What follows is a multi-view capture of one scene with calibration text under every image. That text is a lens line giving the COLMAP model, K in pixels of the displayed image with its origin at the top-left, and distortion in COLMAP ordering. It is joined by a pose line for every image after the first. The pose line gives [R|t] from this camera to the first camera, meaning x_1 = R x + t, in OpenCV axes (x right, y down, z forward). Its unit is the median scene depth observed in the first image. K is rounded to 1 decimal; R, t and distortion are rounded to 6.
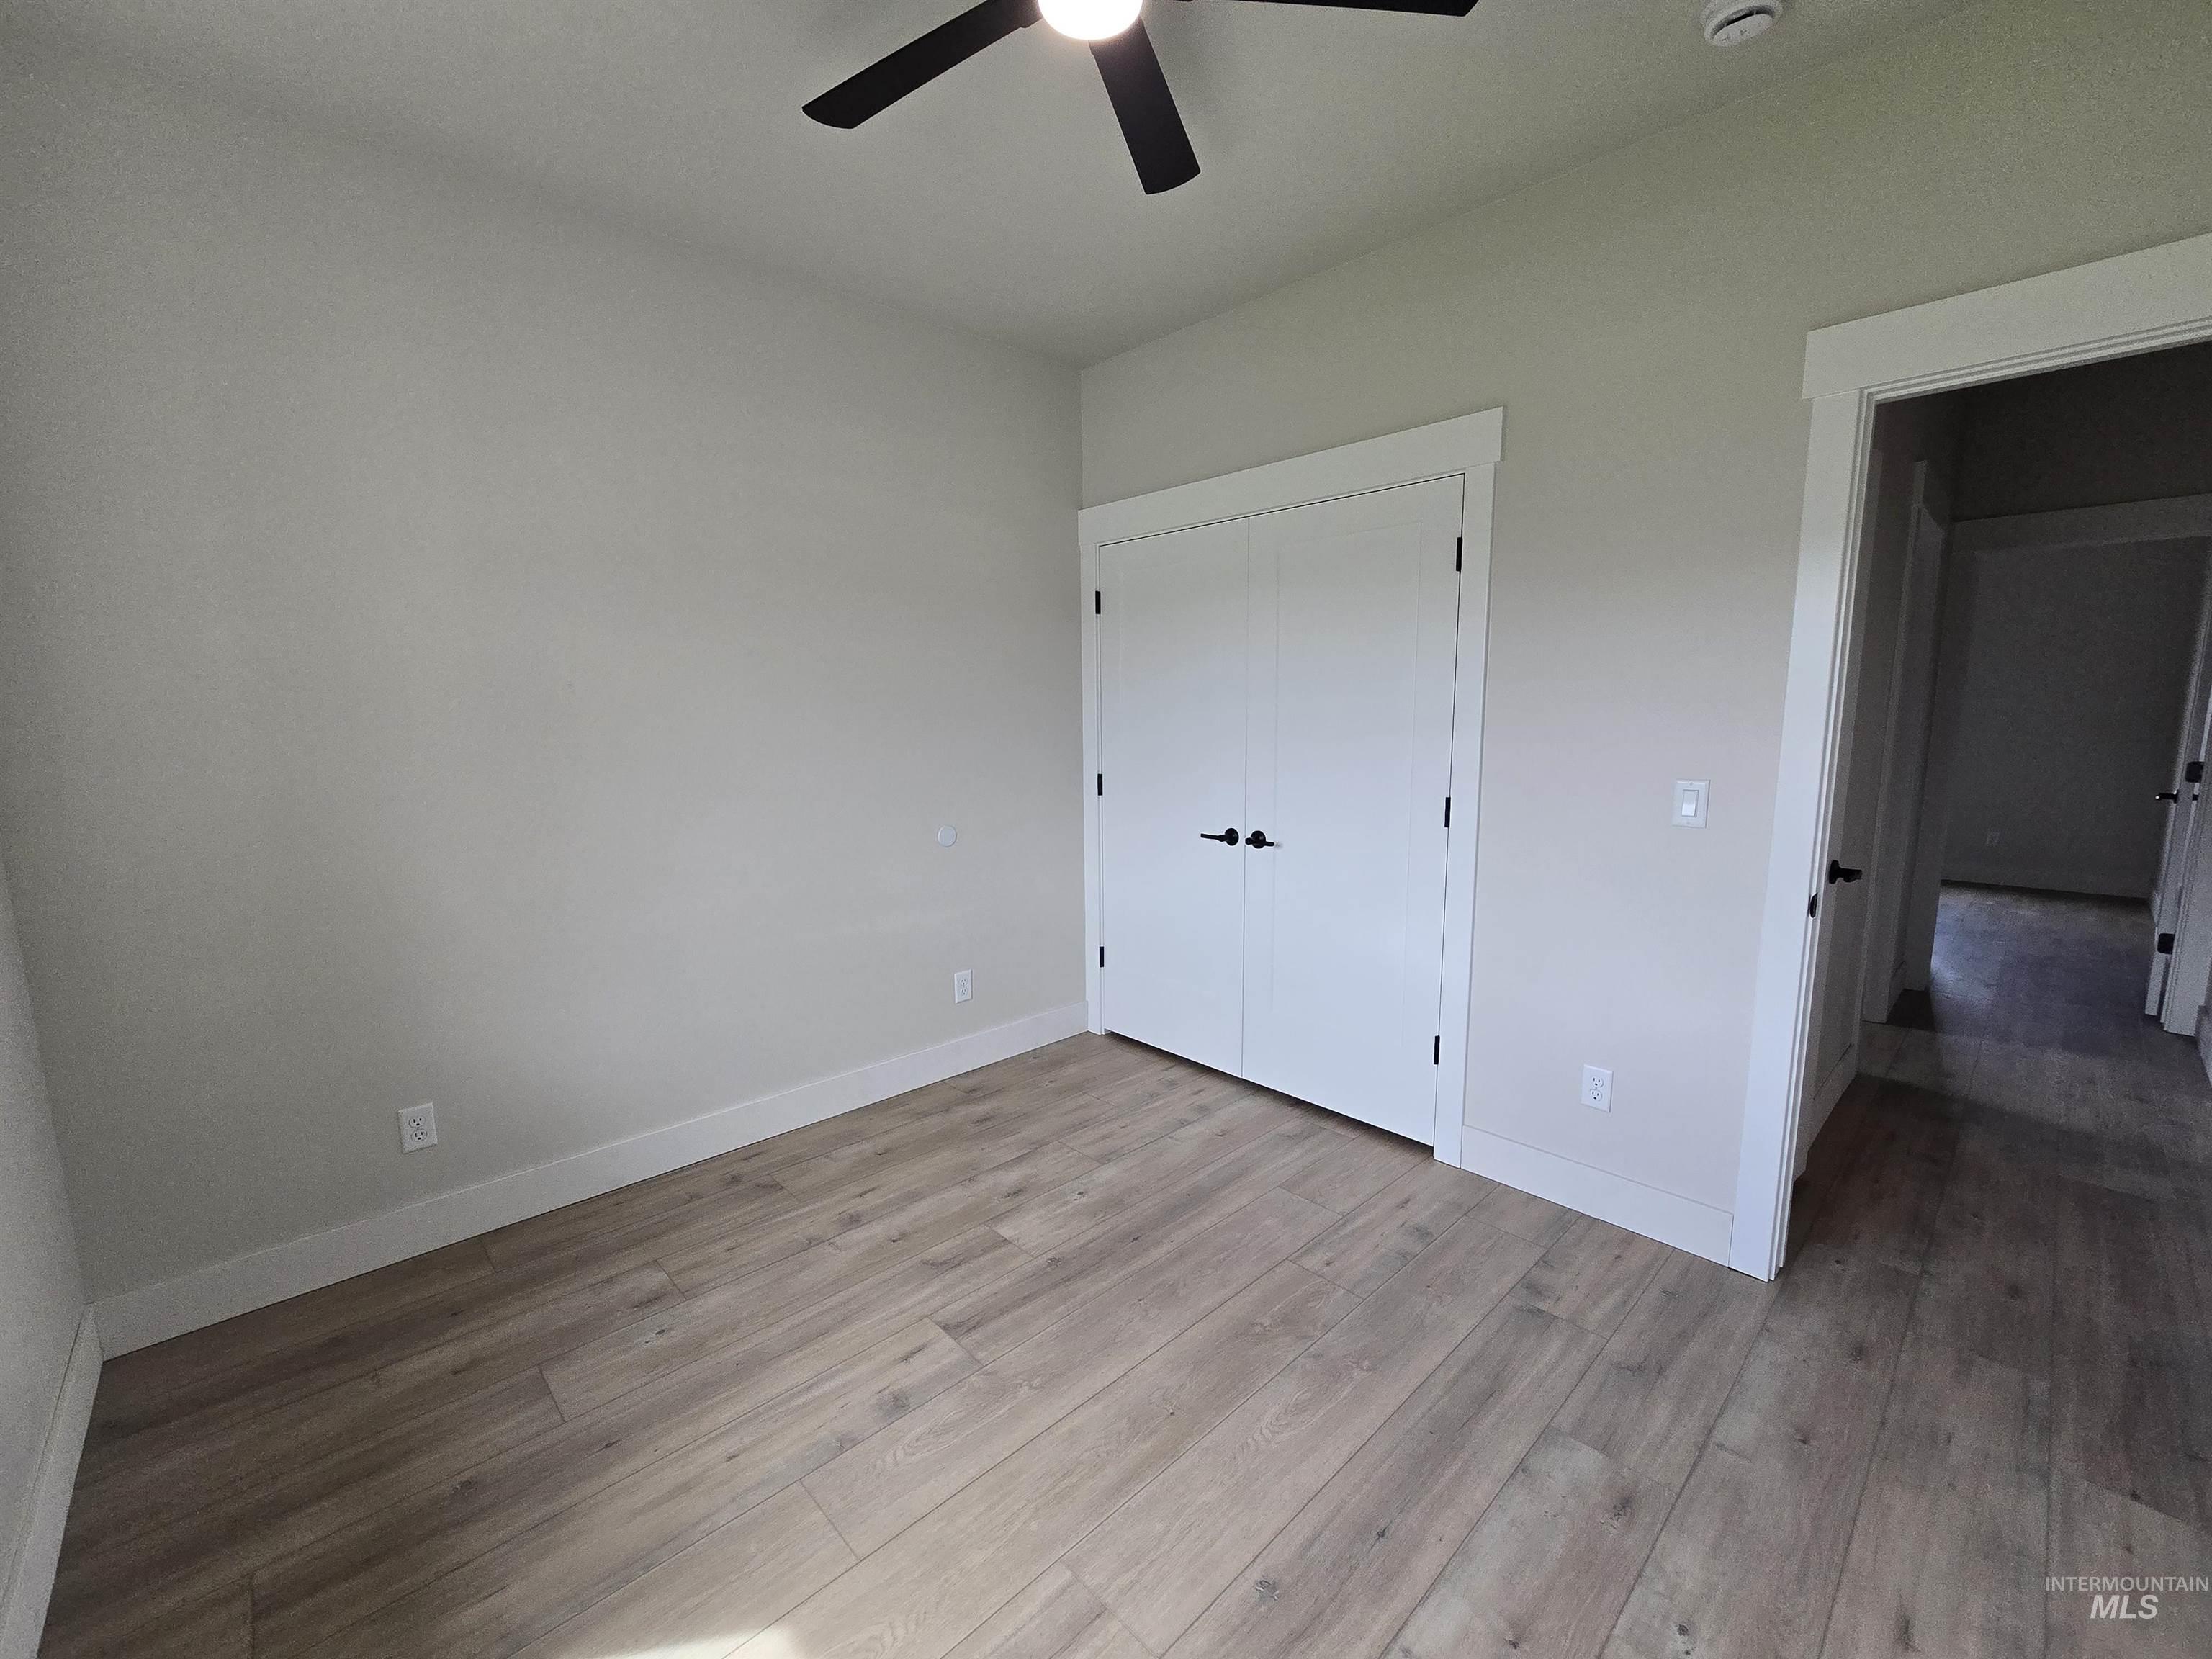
lens RADIAL K [[905.1, 0, 1101.9], [0, 905.1, 841.1], [0, 0, 1]] dist [0.001187, -0.000128]
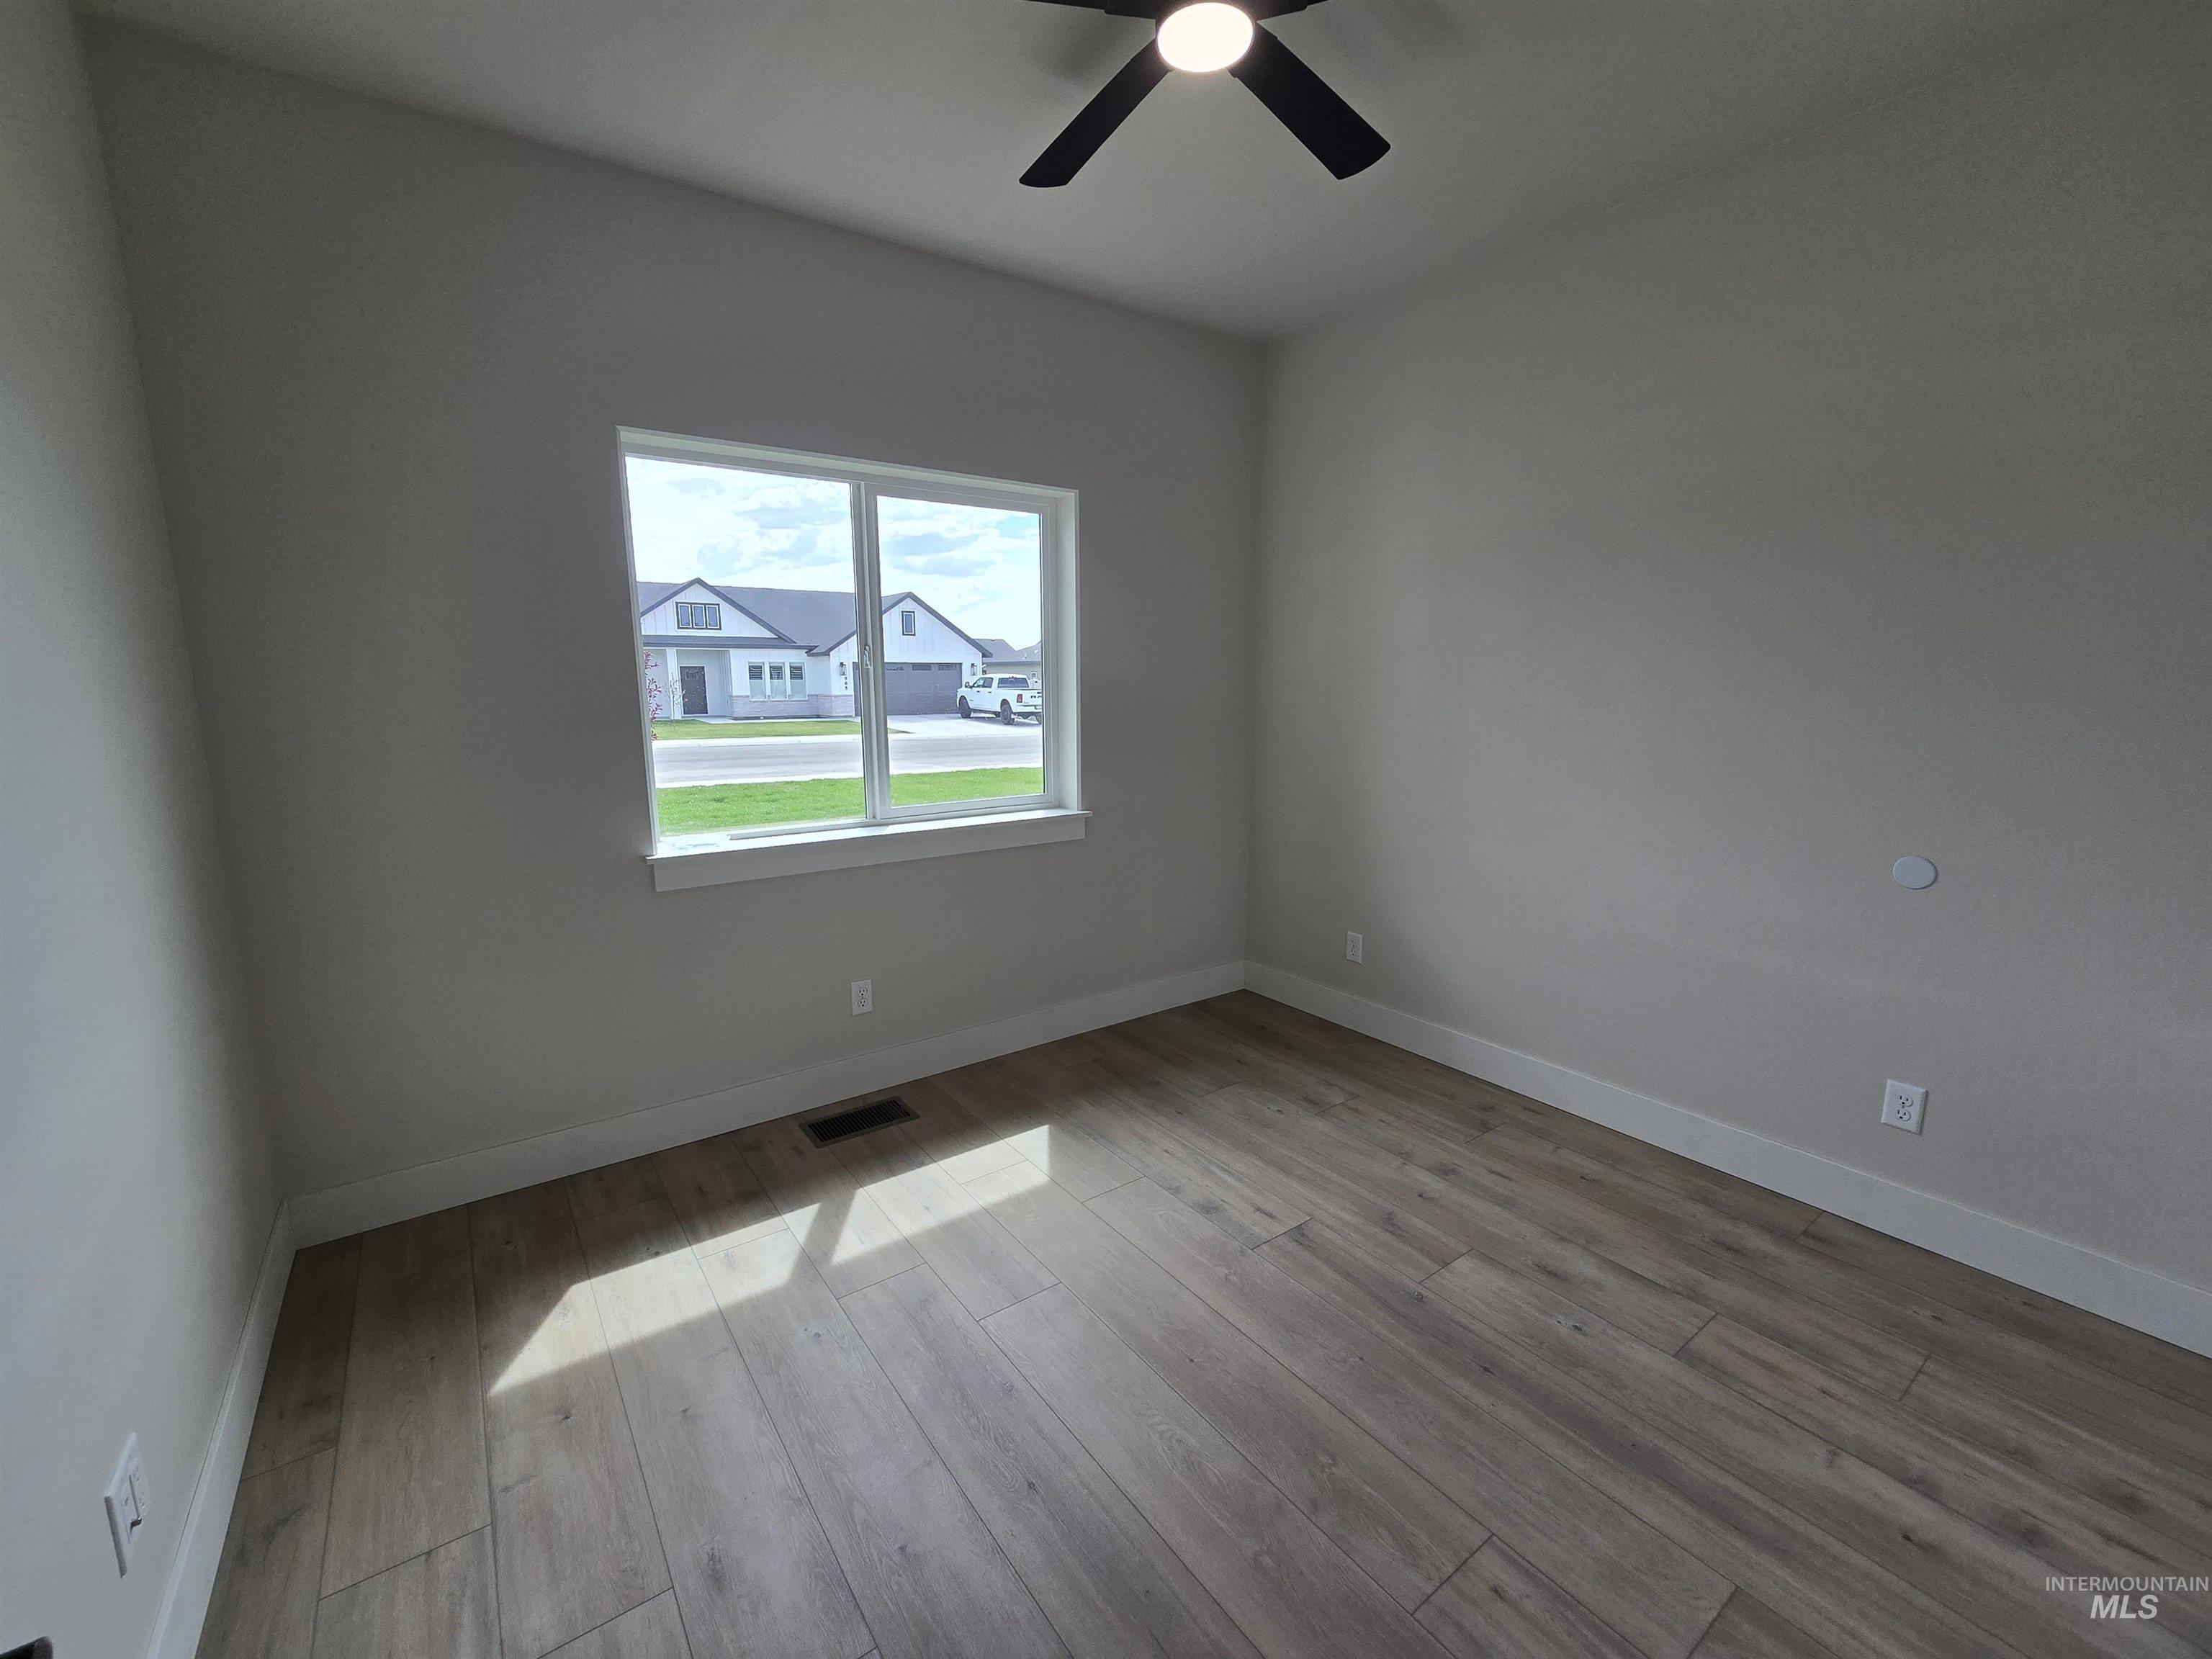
lens RADIAL K [[909.3, 0, 1101.4], [0, 909.3, 837.2], [0, 0, 1]] dist [-0.002207, 0.000393]
pose [[-0.125824, 0.181776, -0.975257, 0.777901], [-0.141388, 0.969749, 0.198990, -0.112666], [0.981926, 0.162927, -0.096317, 0.699987]]
